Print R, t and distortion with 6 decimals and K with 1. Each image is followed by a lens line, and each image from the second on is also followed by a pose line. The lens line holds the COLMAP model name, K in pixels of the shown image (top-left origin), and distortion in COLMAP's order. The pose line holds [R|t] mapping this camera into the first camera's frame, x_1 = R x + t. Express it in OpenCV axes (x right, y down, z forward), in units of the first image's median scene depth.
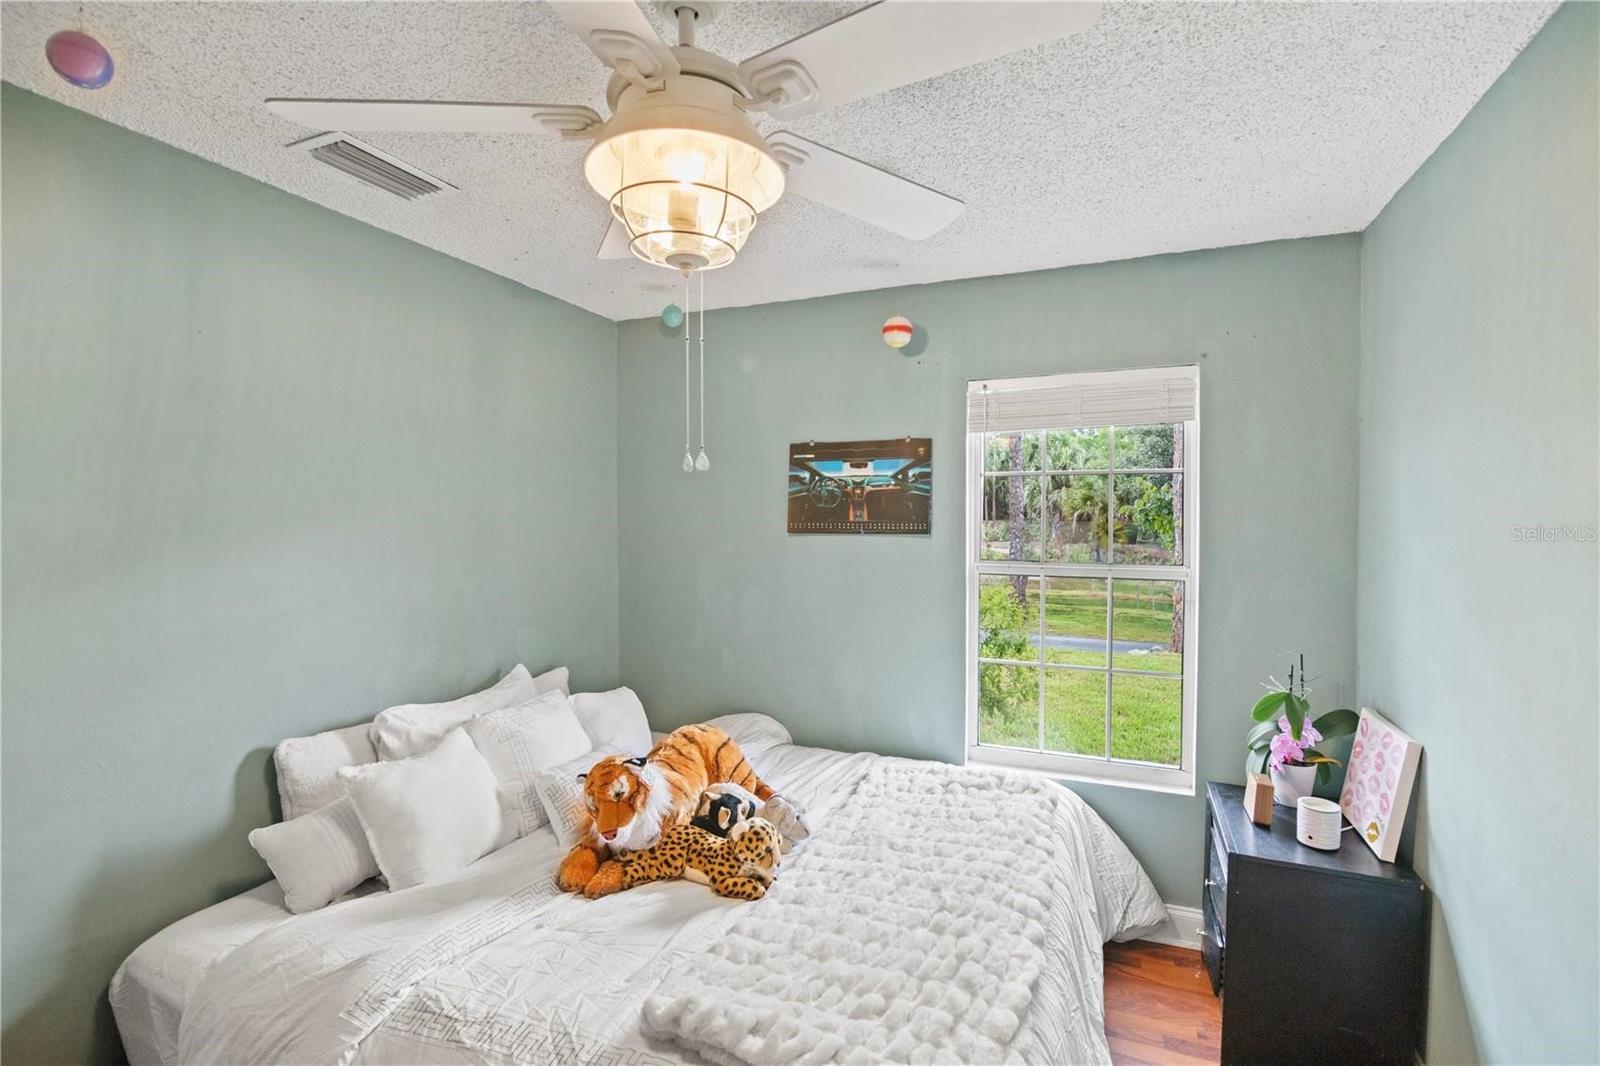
lens RADIAL K [[733.9, 0, 805.6], [0, 733.9, 535.0], [0, 0, 1]] dist [-0.009594, -0.000844]
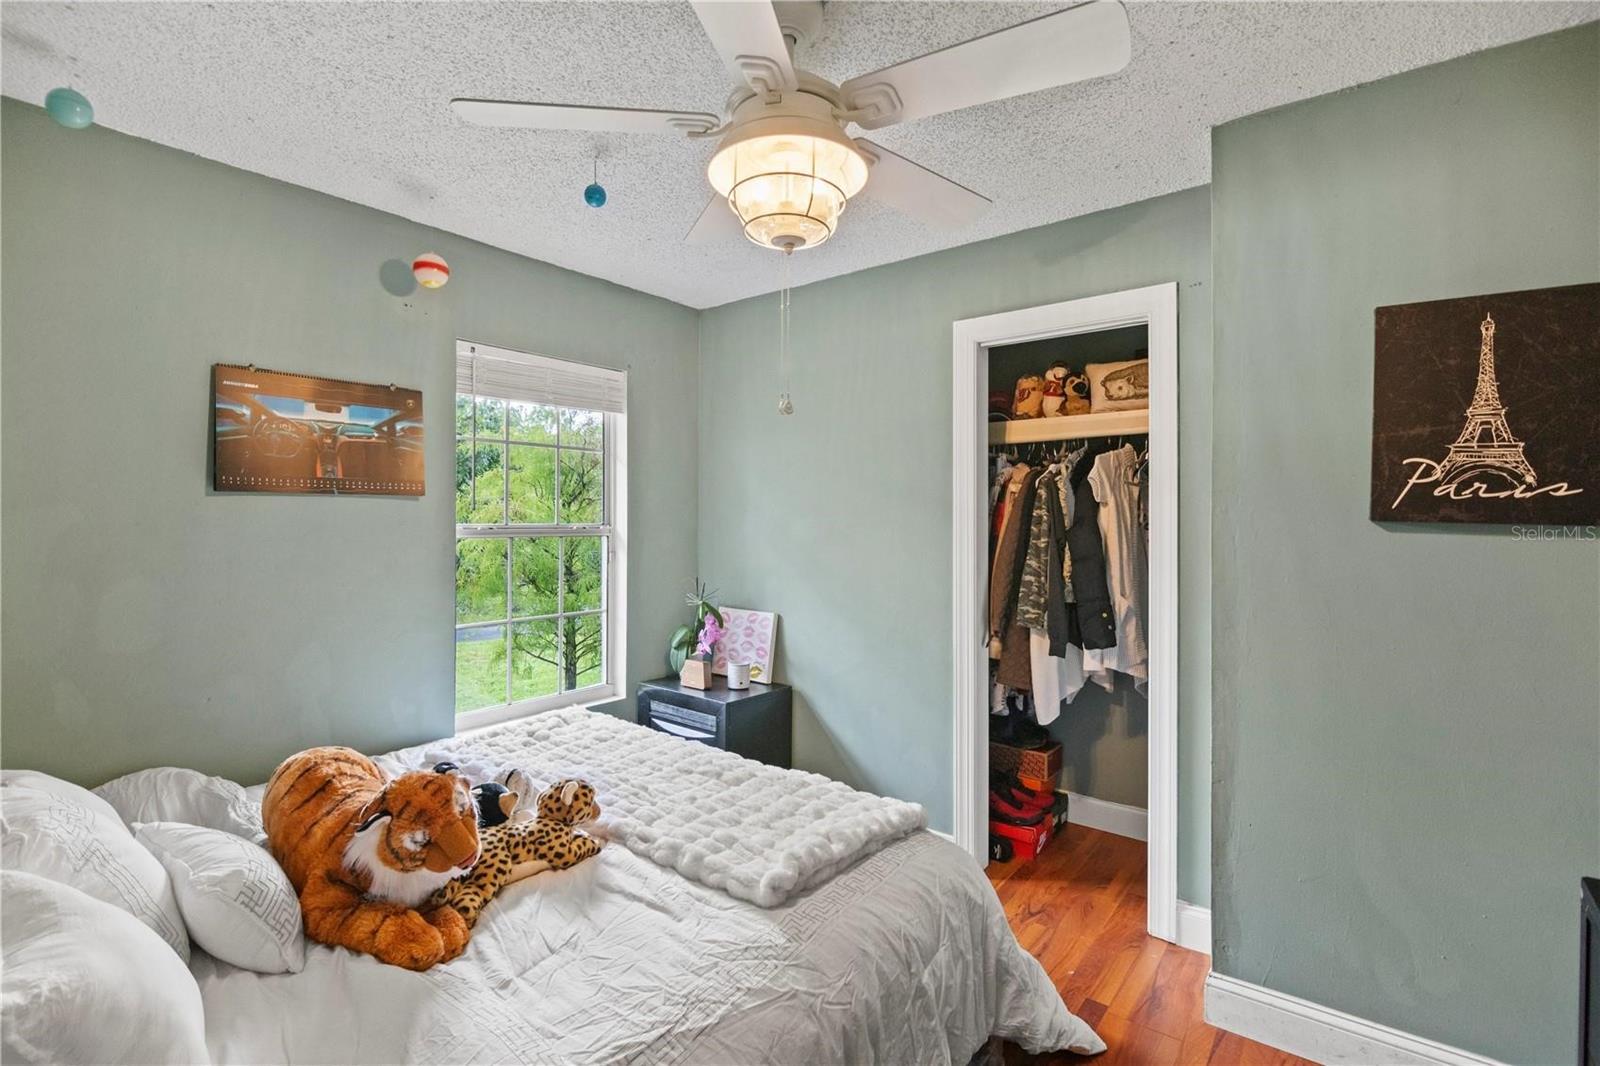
lens RADIAL K [[748.9, 0, 801.9], [0, 748.9, 519.2], [0, 0, 1]] dist [-0.000597, -0.000251]
pose [[0.259117, -0.000376, 0.965846, -0.728814], [0.018838, 0.999812, -0.004665, 0.049848], [-0.965662, 0.019404, 0.259075, 0.356298]]
